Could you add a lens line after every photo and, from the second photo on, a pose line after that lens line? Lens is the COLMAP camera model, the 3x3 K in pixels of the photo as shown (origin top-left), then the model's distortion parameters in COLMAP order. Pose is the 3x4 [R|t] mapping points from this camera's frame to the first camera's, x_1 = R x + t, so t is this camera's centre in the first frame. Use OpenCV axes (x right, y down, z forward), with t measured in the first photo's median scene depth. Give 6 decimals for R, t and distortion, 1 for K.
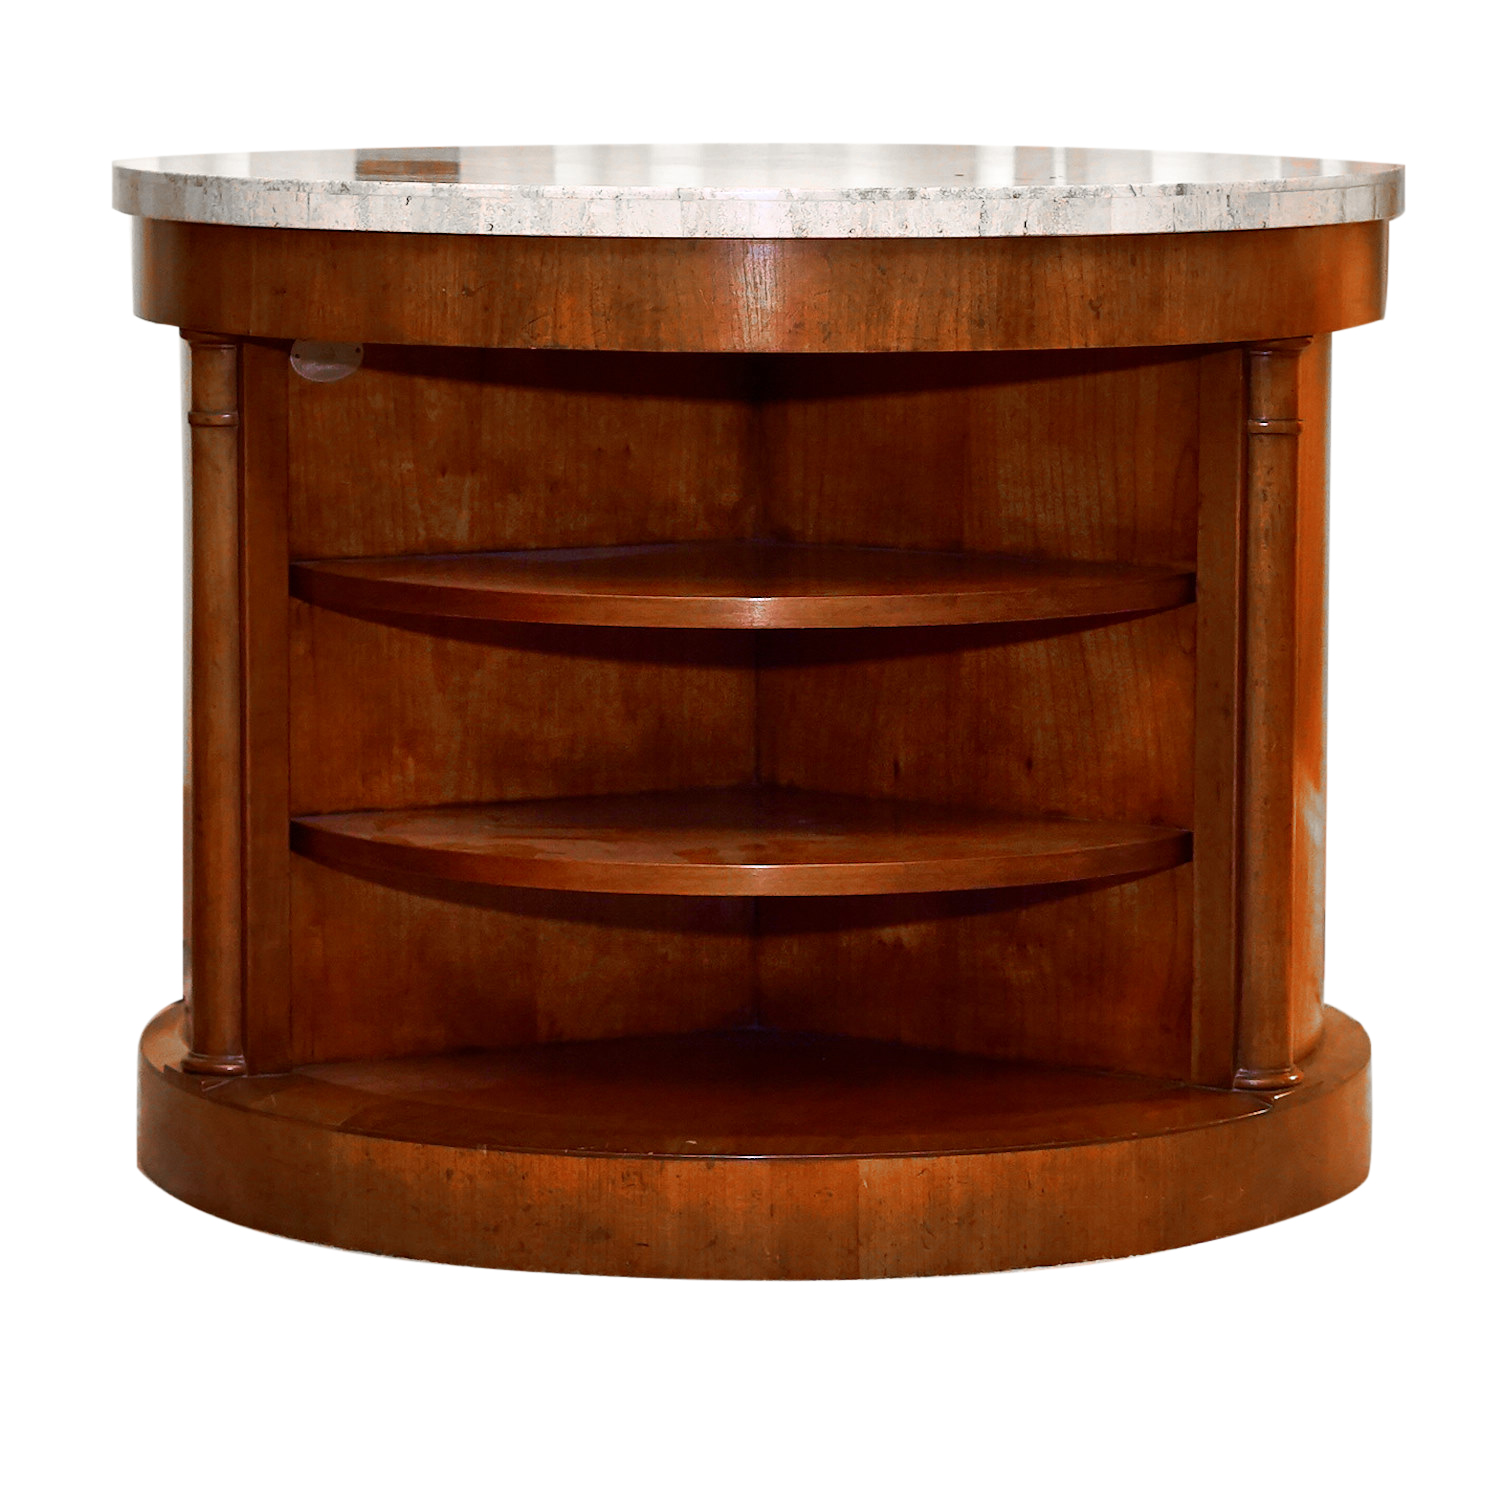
lens RADIAL K [[4473.2, 0, 750.0], [0, 4473.2, 750.0], [0, 0, 1]] dist [0.094943, 1.139992]
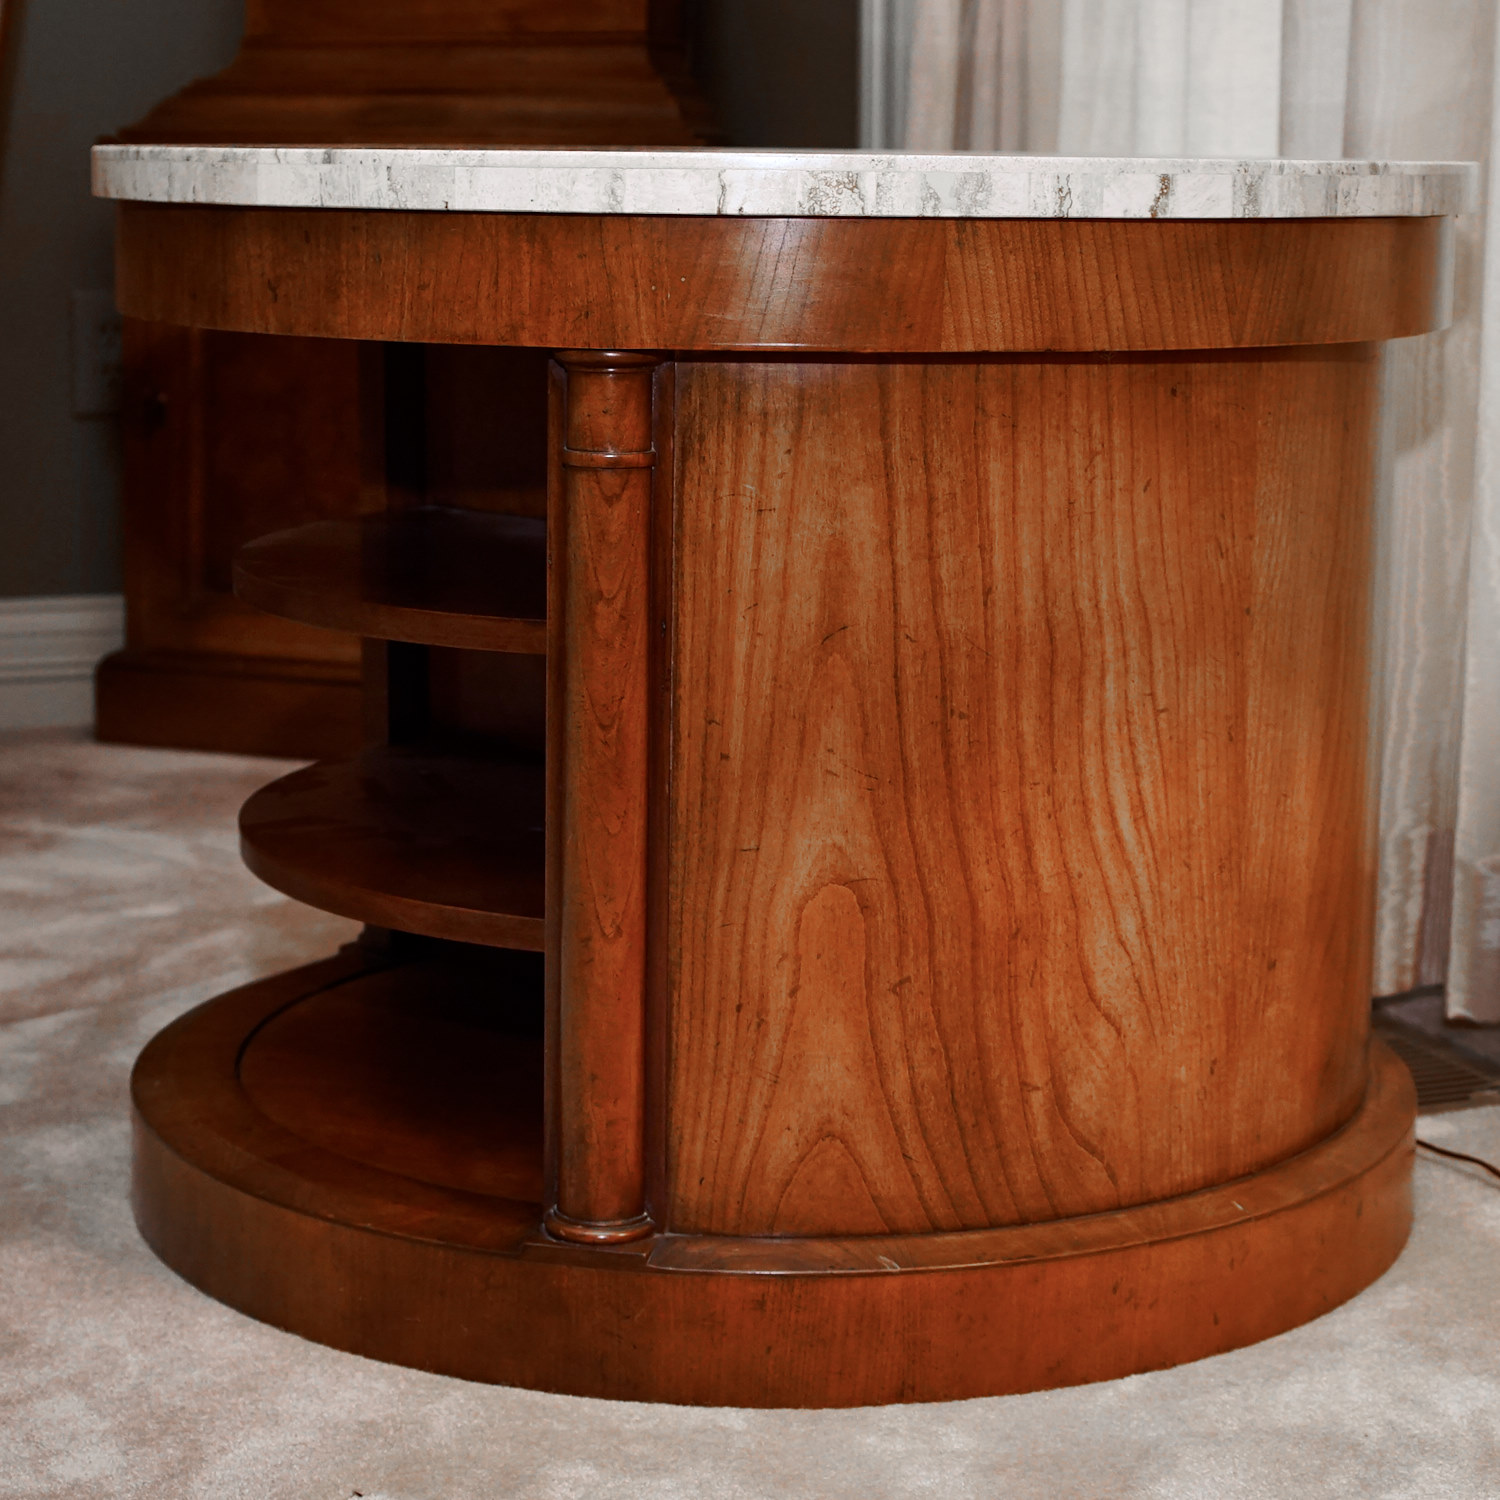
lens RADIAL K [[3244.9, 0, 750.0], [0, 3244.9, 750.0], [0, 0, 1]] dist [-0.013828, 0.095610]
pose [[0.346773, 0.189843, -0.918536, 0.708701], [-0.137230, 0.979033, 0.150538, -0.117625], [0.927856, 0.073848, 0.365555, 0.851144]]
